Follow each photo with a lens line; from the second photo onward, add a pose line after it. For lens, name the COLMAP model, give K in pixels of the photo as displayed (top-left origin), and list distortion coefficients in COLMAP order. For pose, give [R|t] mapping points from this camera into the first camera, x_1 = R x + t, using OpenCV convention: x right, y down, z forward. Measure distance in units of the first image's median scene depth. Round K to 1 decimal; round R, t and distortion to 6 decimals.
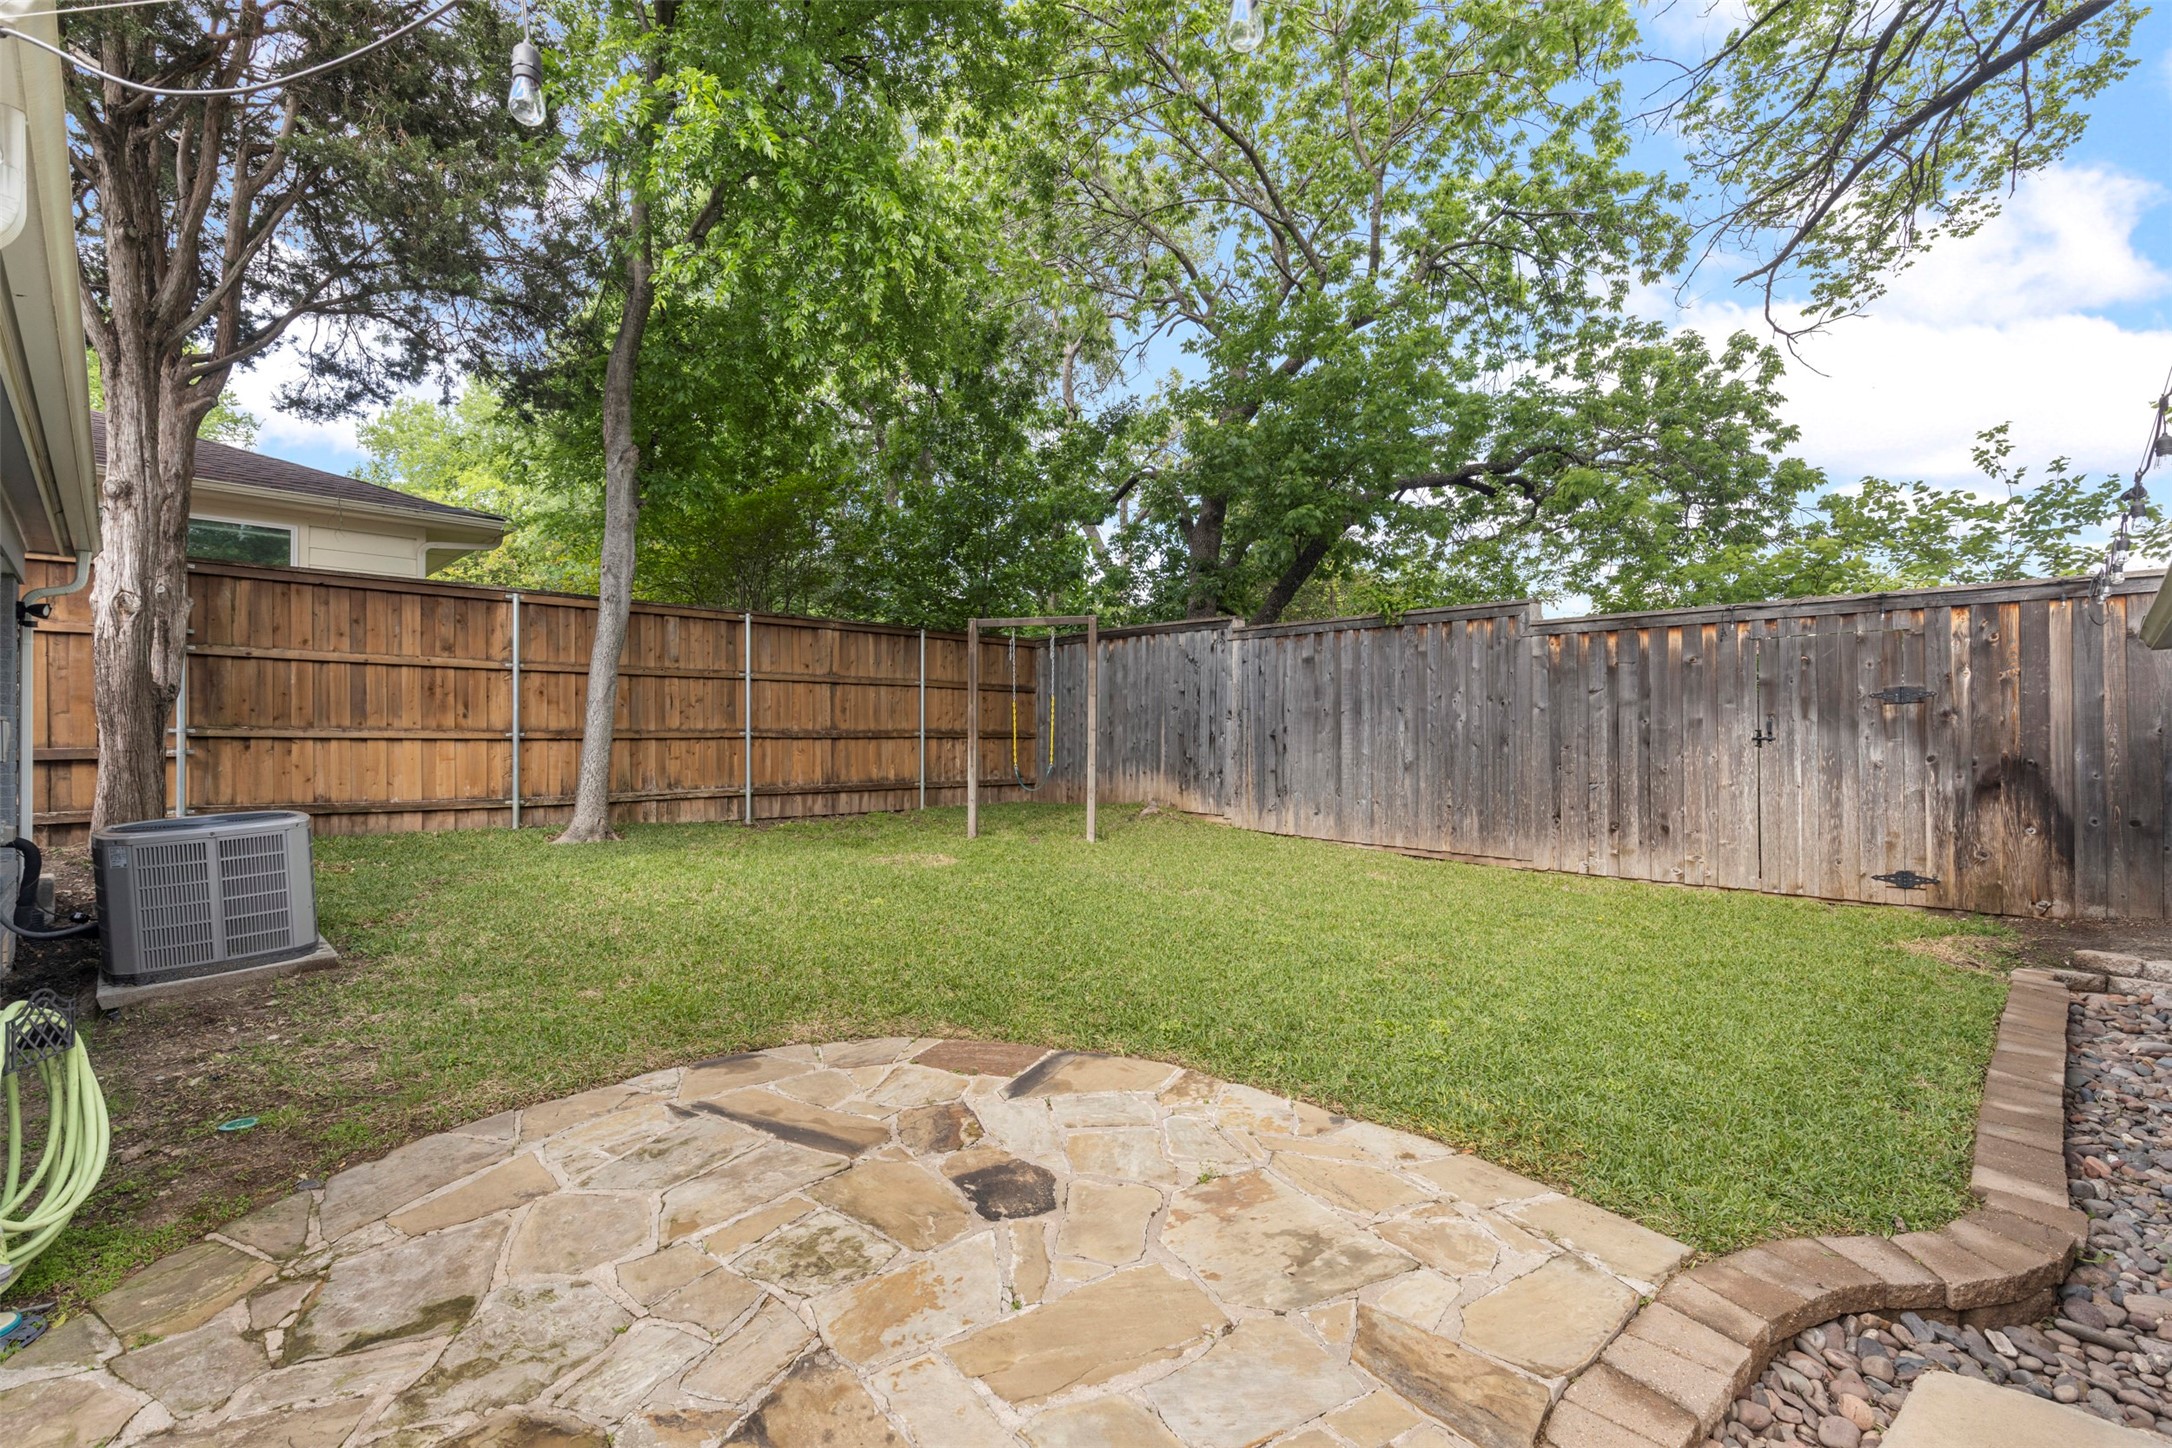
lens RADIAL K [[970.5, 0, 1080.4], [0, 970.5, 721.2], [0, 0, 1]] dist [0.000939, 0.000093]
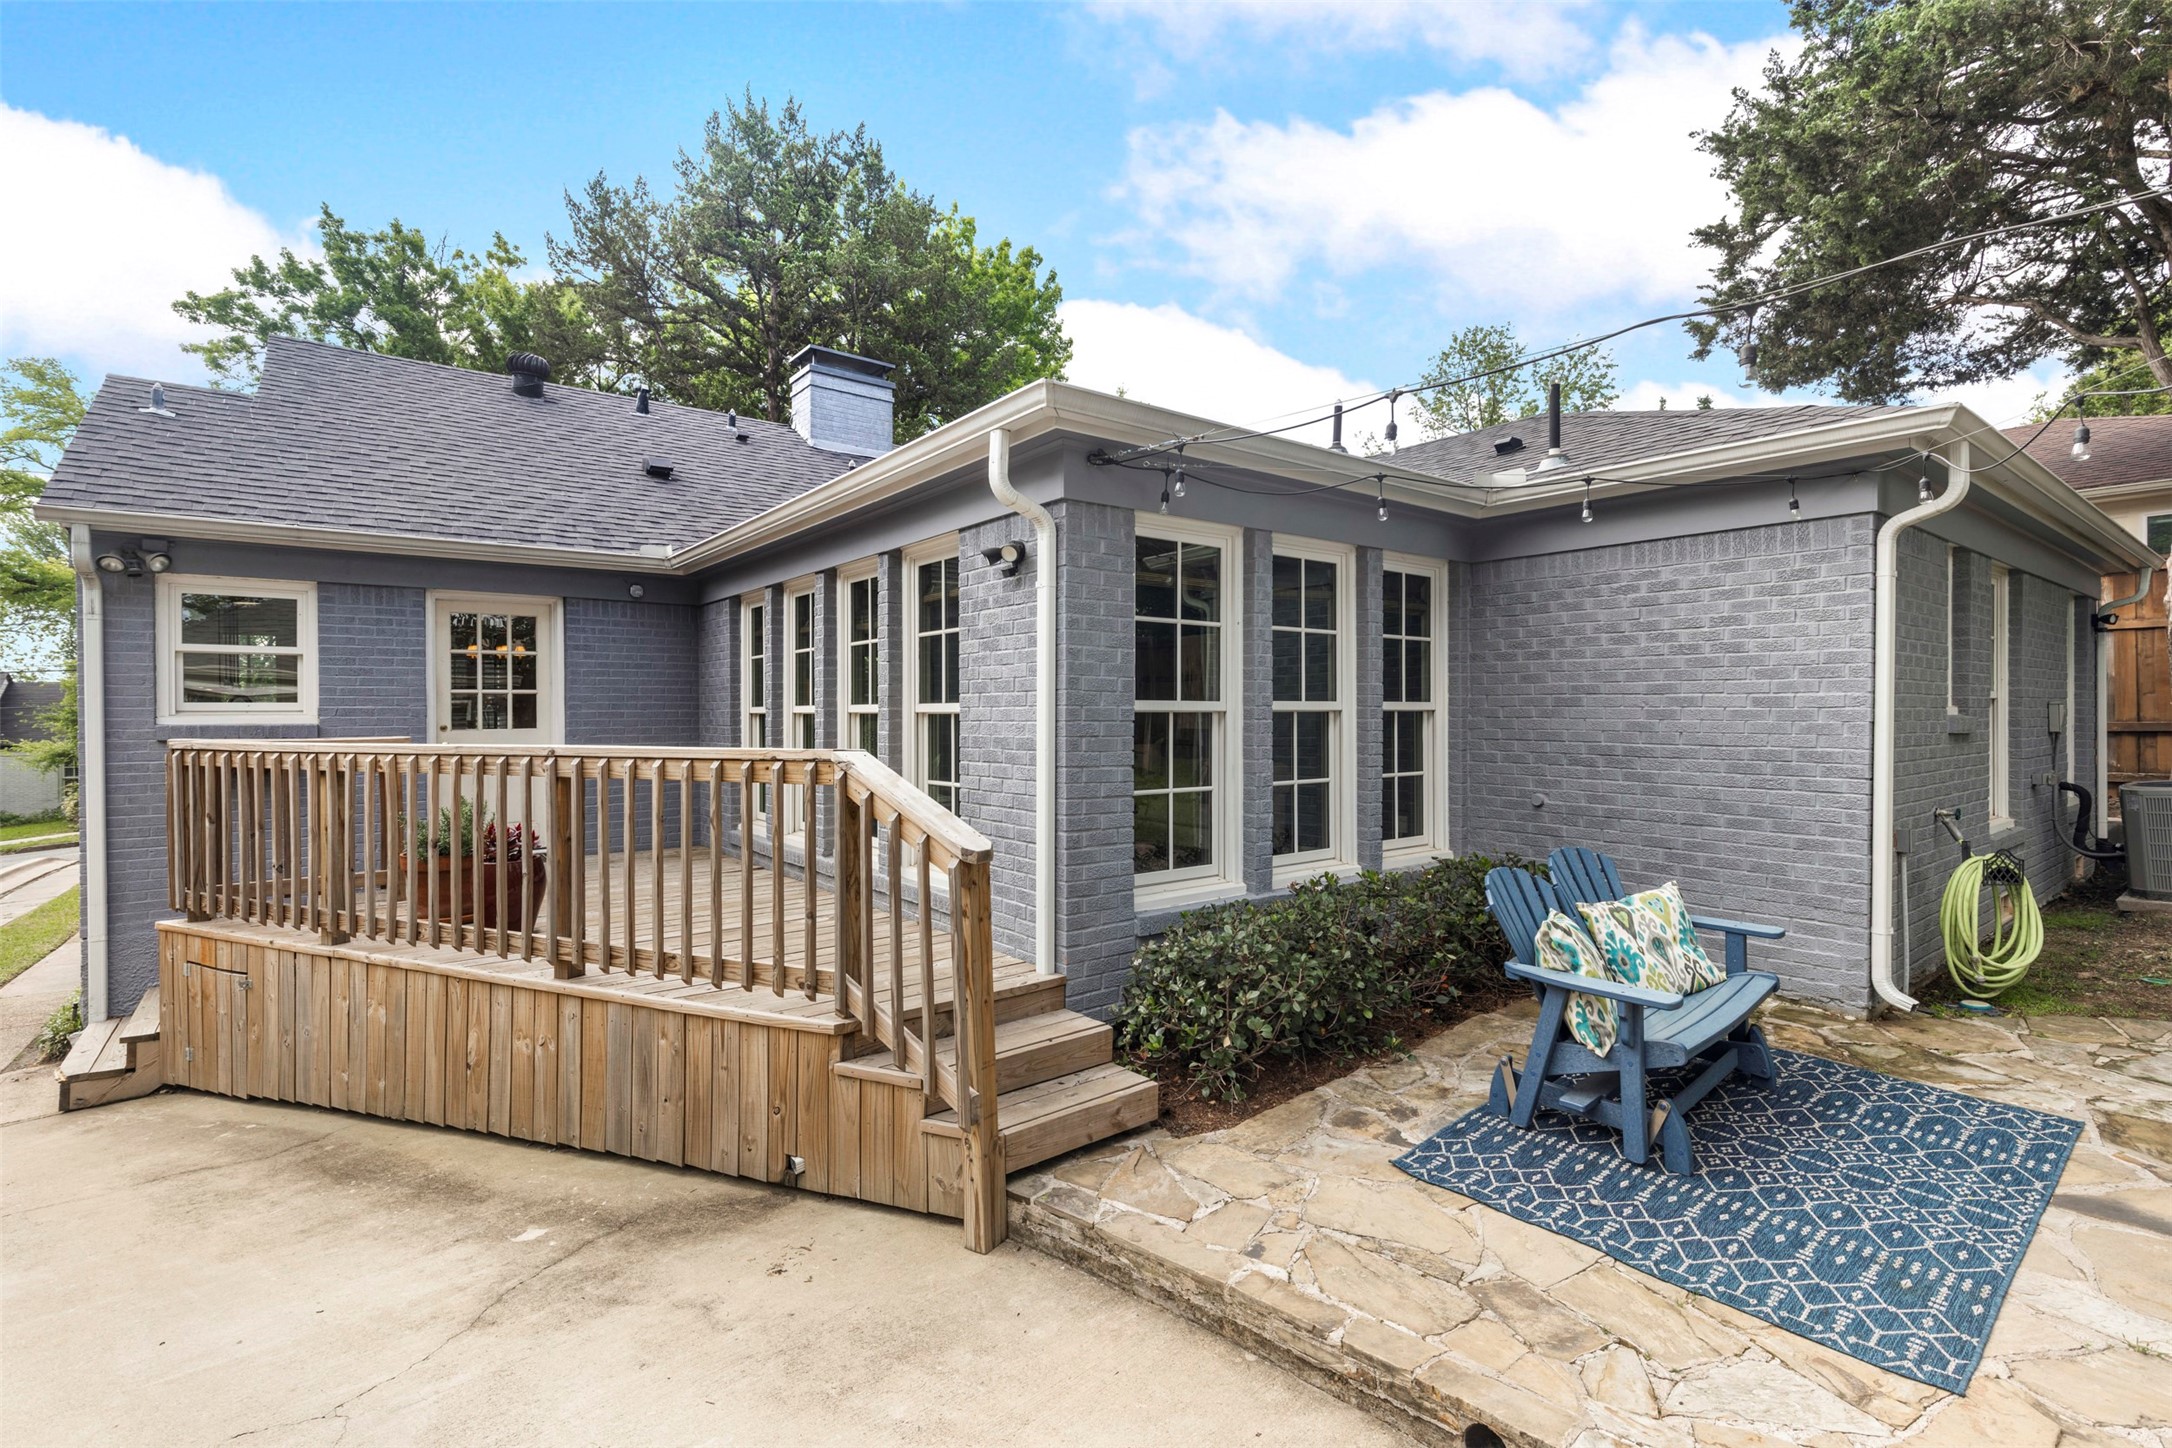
lens RADIAL K [[970.5, 0, 1083.0], [0, 970.5, 717.7], [0, 0, 1]] dist [0.000939, 0.000093]
pose [[-0.116214, -0.002731, -0.993220, 0.582192], [0.036886, 0.999295, -0.007064, -0.032505], [0.992539, -0.037457, -0.116031, -0.335056]]
